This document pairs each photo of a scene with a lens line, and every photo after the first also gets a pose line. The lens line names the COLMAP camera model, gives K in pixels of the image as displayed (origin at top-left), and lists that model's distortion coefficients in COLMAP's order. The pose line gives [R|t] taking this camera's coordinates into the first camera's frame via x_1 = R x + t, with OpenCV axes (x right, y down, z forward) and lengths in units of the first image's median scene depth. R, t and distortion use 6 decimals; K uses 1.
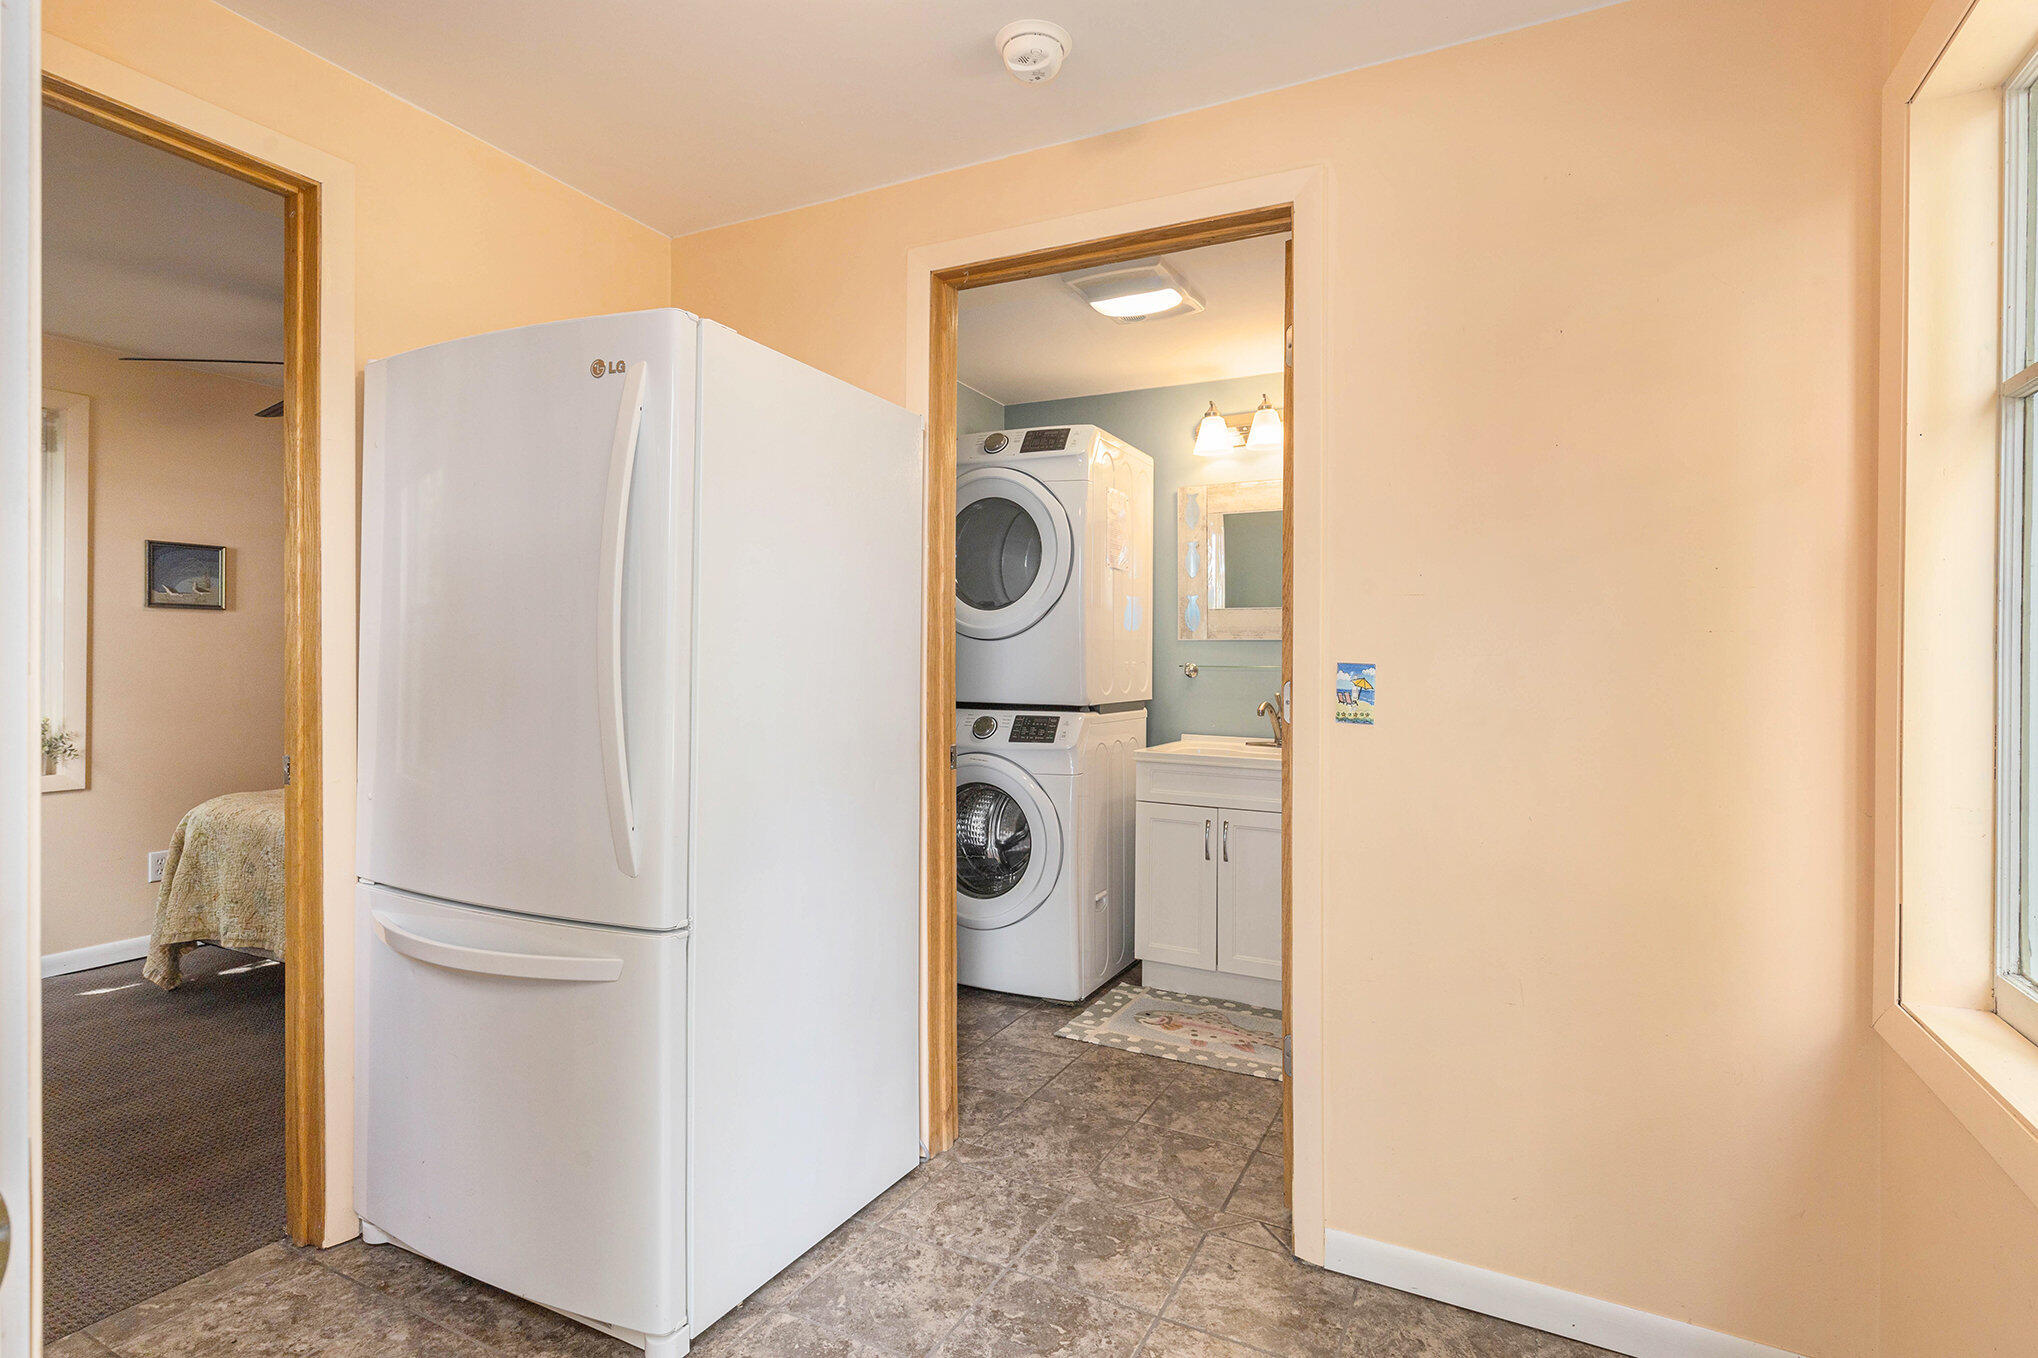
lens RADIAL K [[1009.4, 0, 1018.4], [0, 1009.4, 678.2], [0, 0, 1]] dist [-0.001479, -0.000251]
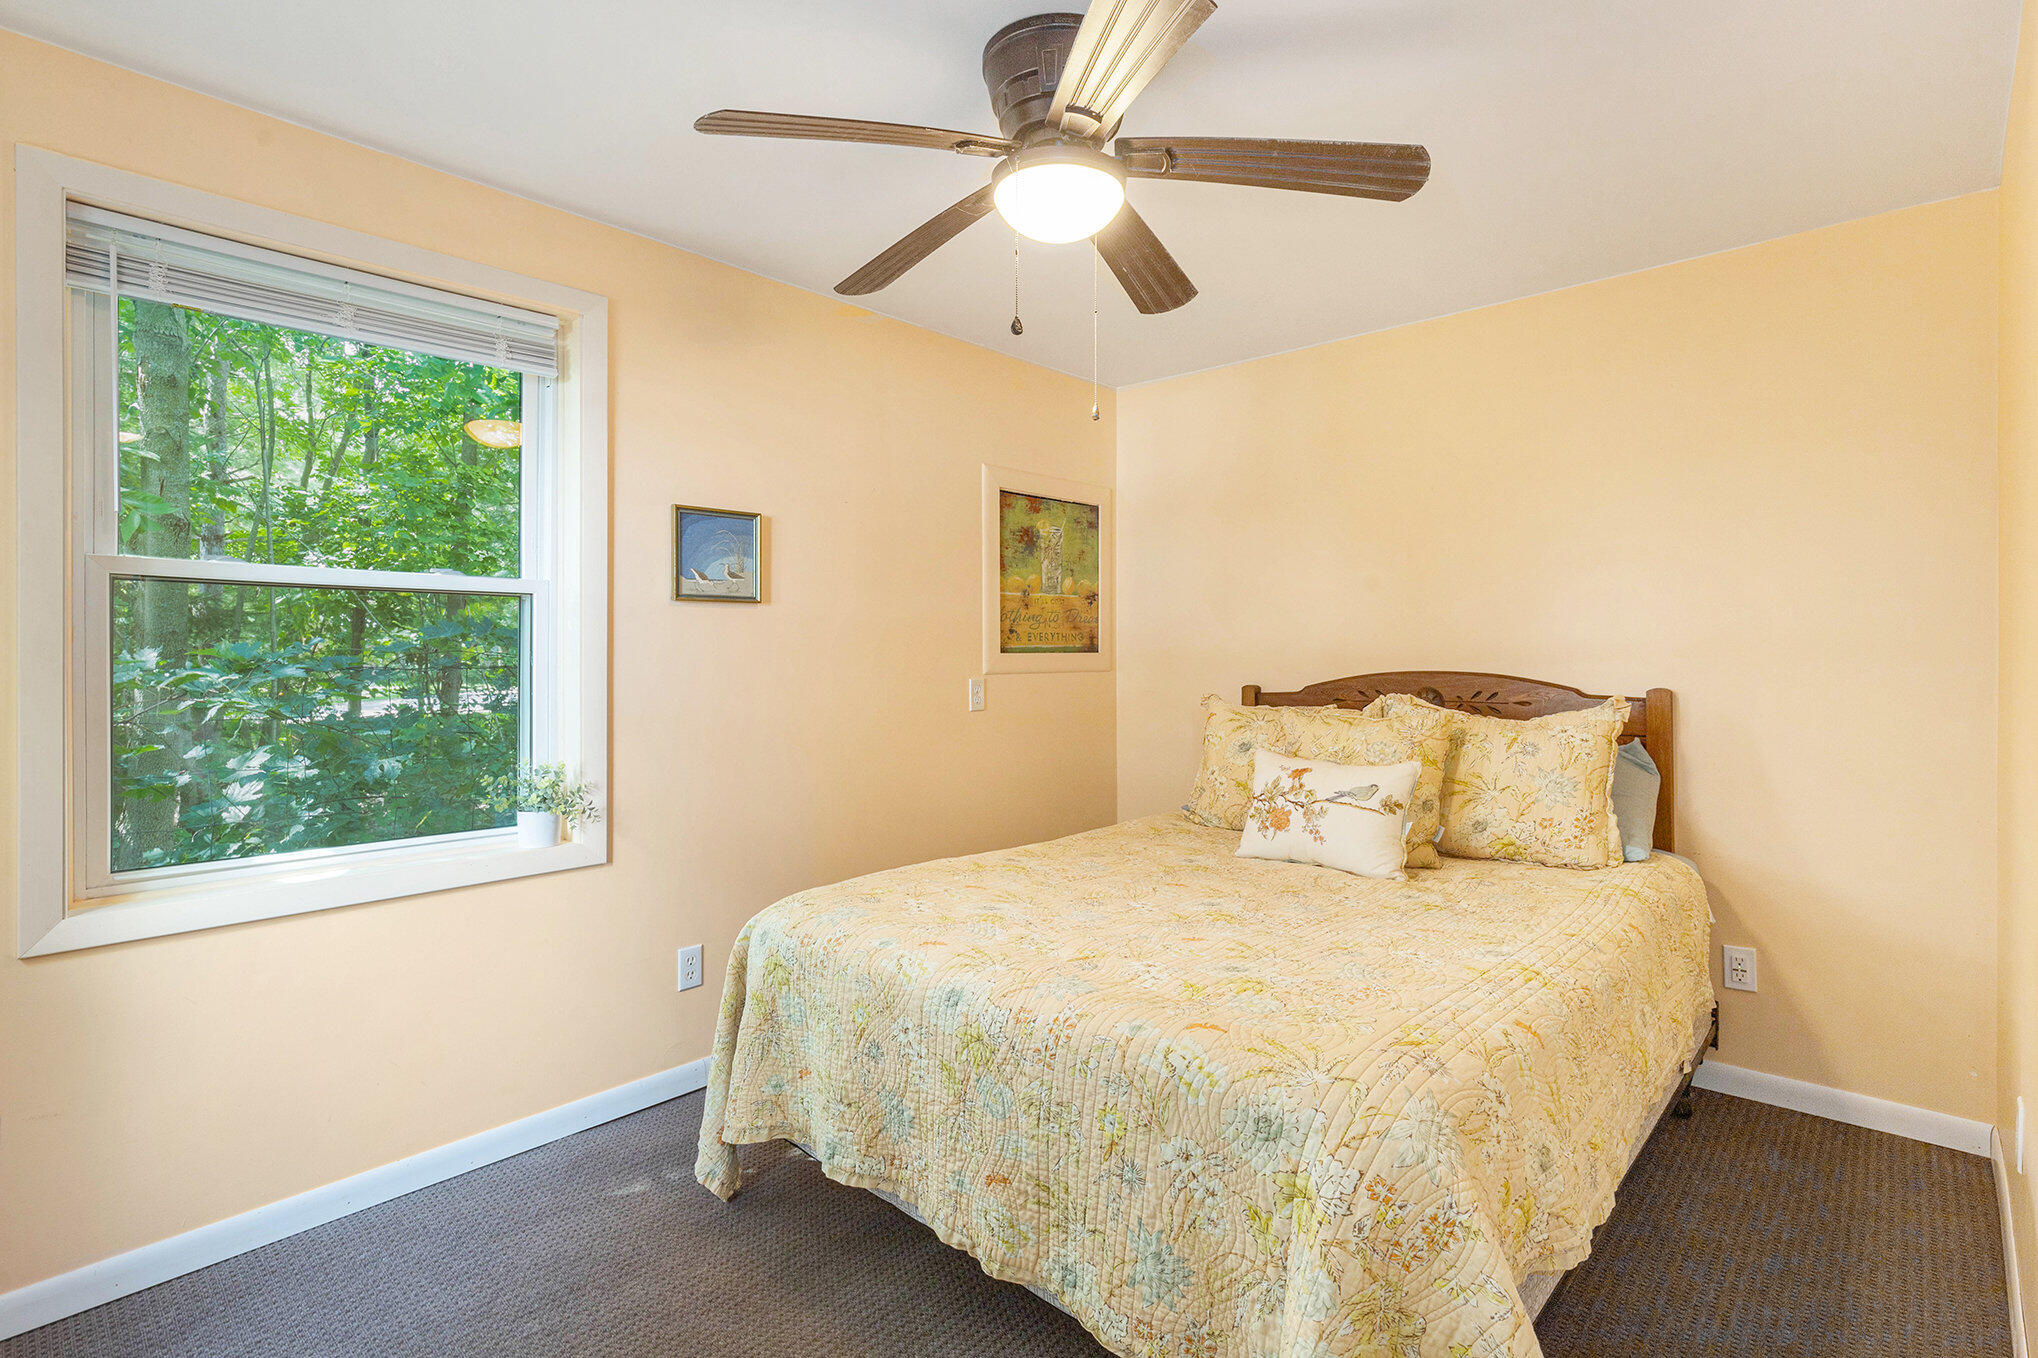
lens RADIAL K [[958.8, 0, 1019.2], [0, 958.8, 670.0], [0, 0, 1]] dist [-0.000256, 0.000046]
pose [[0.959214, -0.010921, -0.282471, -0.458126], [0.010721, 0.999940, -0.002252, -0.018879], [0.282478, -0.000869, 0.959273, 0.440152]]
